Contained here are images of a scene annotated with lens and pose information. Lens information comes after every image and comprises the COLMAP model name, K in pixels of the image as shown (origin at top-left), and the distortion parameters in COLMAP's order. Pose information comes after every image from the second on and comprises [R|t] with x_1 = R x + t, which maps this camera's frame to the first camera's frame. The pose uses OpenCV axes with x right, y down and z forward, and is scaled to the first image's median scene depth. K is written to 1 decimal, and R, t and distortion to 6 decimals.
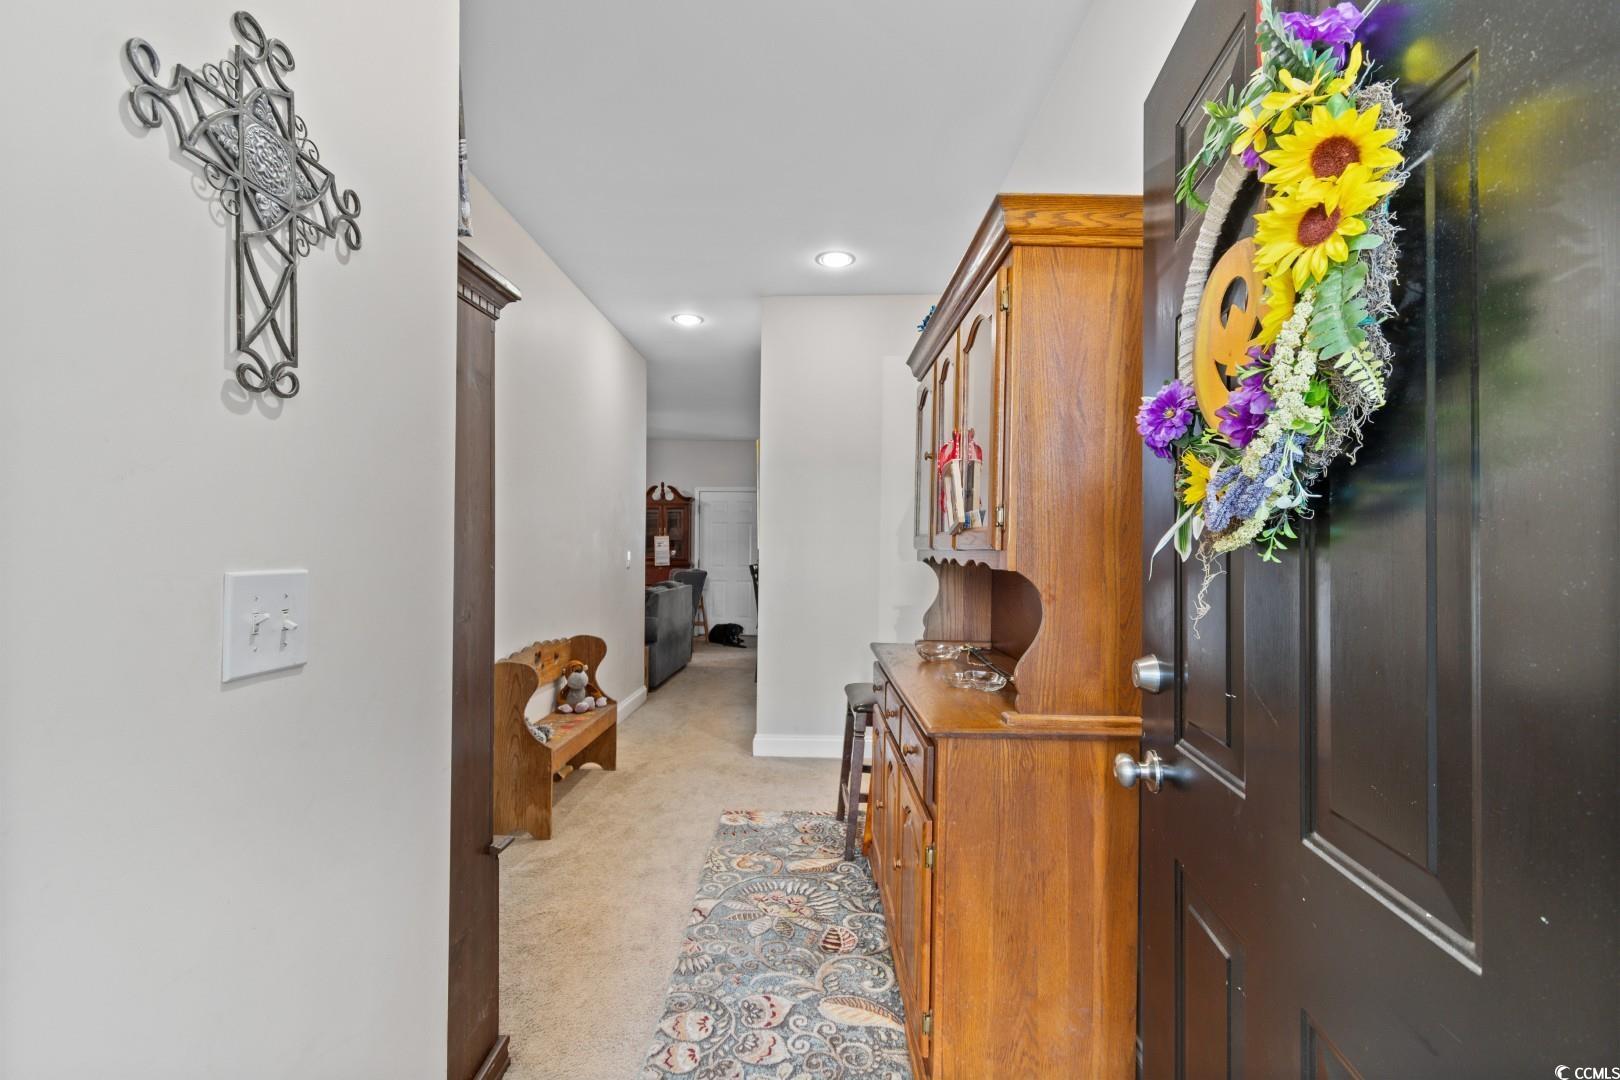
lens RADIAL K [[713.0, 0, 815.3], [0, 713.0, 537.9], [0, 0, 1]] dist [0.003926, -0.000921]
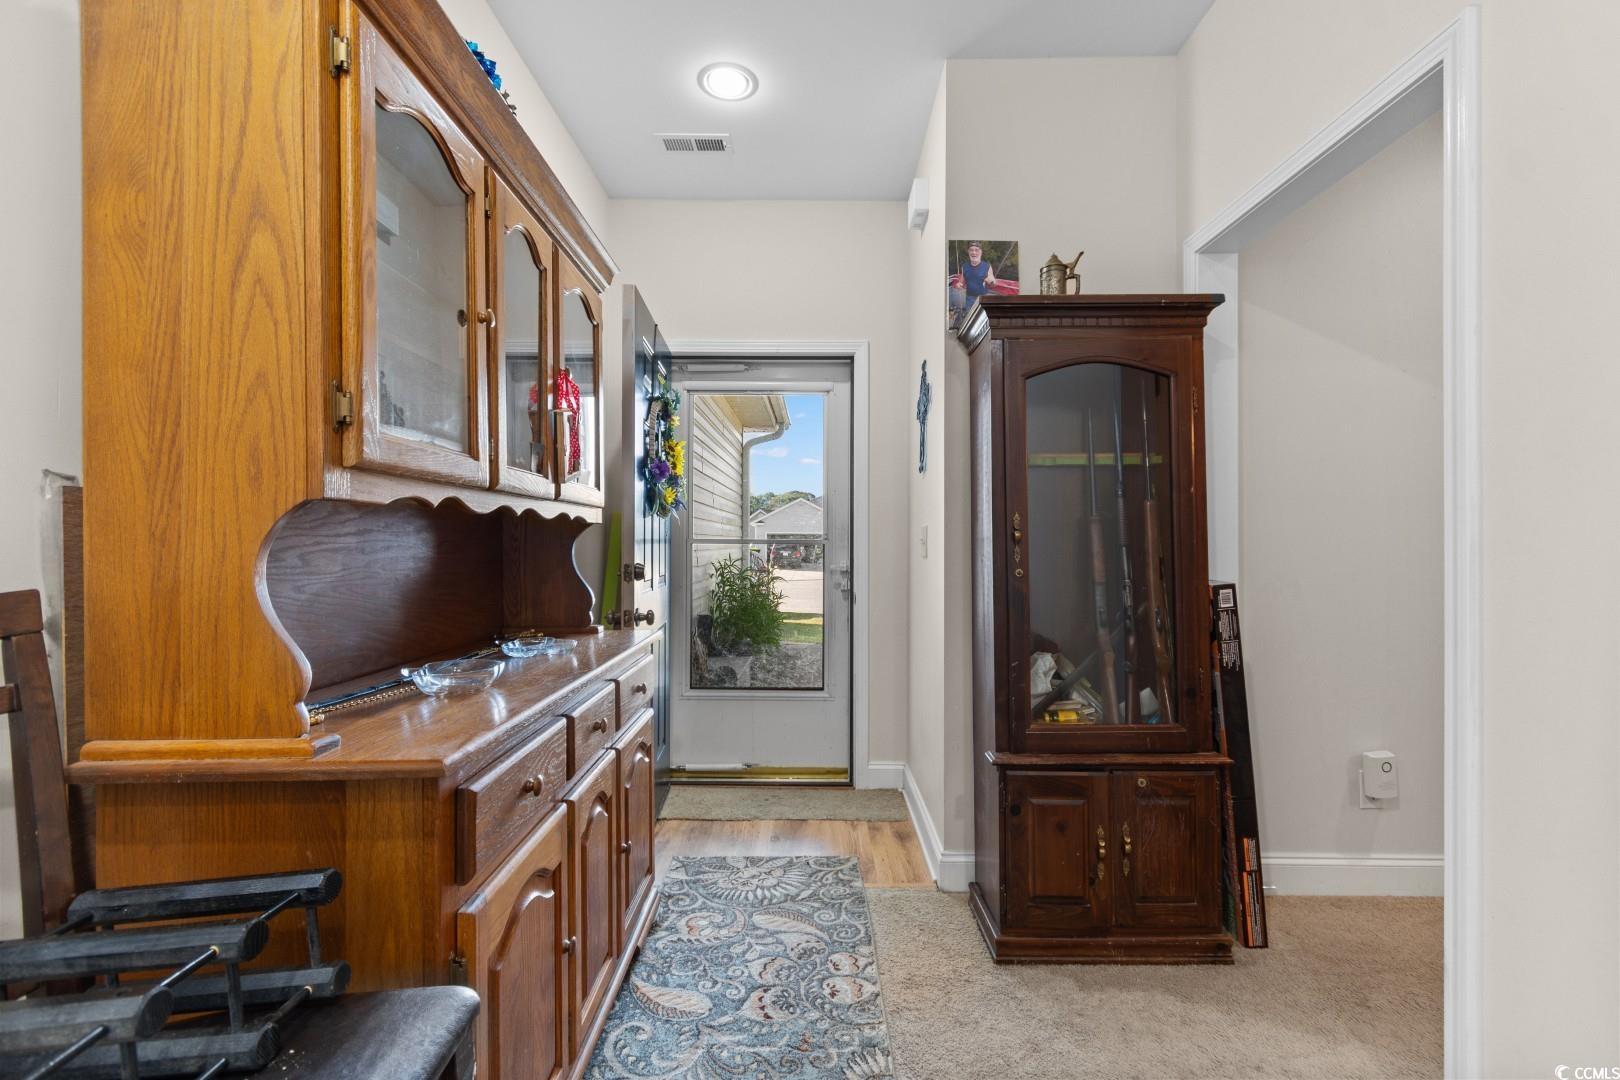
lens RADIAL K [[698.2, 0, 810.0], [0, 698.2, 540.0], [0, 0, 1]] dist [0.001301, 0.000083]
pose [[-0.999983, -0.005203, 0.002614, -0.124352], [-0.005230, 0.999930, -0.010648, 0.076240], [-0.002559, -0.010662, -0.999940, 1.956054]]
